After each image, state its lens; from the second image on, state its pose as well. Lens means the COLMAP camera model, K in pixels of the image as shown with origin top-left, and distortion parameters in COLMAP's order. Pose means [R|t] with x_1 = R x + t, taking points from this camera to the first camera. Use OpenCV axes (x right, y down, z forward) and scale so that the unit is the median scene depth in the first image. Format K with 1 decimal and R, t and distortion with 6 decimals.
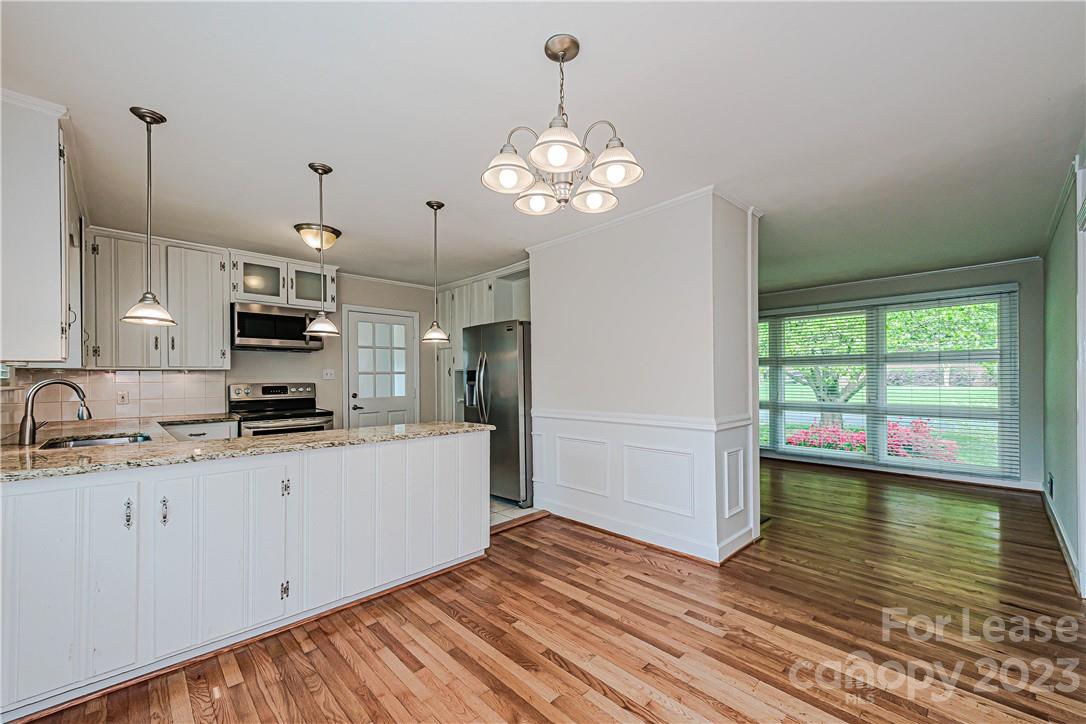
lens RADIAL K [[425.3, 0, 544.8], [0, 425.3, 375.7], [0, 0, 1]] dist [0.000910, -0.000004]
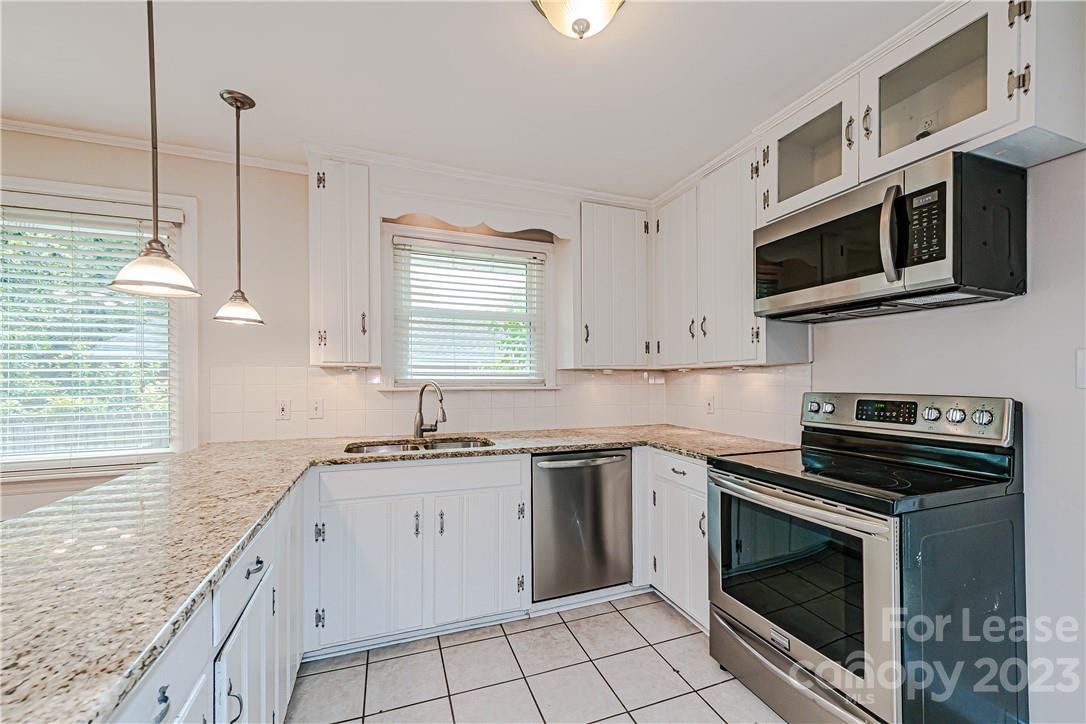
lens RADIAL K [[426.3, 0, 551.5], [0, 426.3, 379.1], [0, 0, 1]] dist [0.023779, -0.009792]
pose [[-0.396825, 0.007867, -0.917861, -0.149458], [0.006097, 0.999964, 0.005934, -0.000186], [0.917874, -0.003241, -0.396858, 0.918570]]
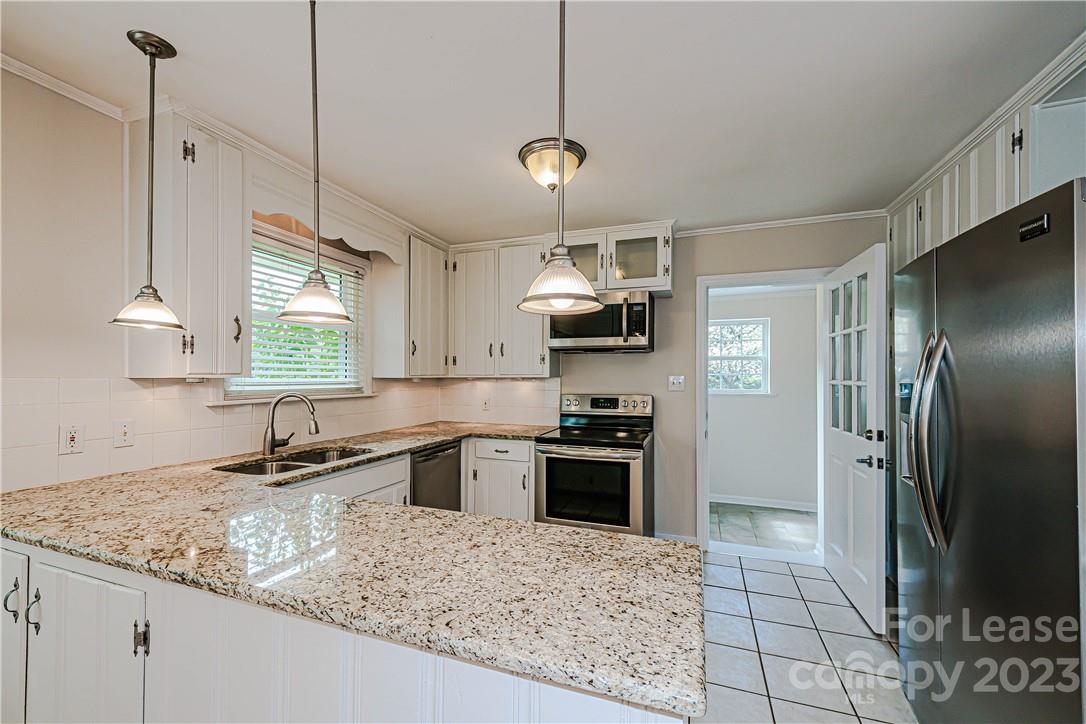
lens RADIAL K [[425.3, 0, 544.8], [0, 425.3, 375.7], [0, 0, 1]] dist [0.000910, -0.000004]
pose [[0.440248, 0.006912, -0.897850, 0.016265], [-0.003724, 0.999976, 0.005873, -0.021380], [0.897868, 0.000758, 0.440263, 0.588395]]
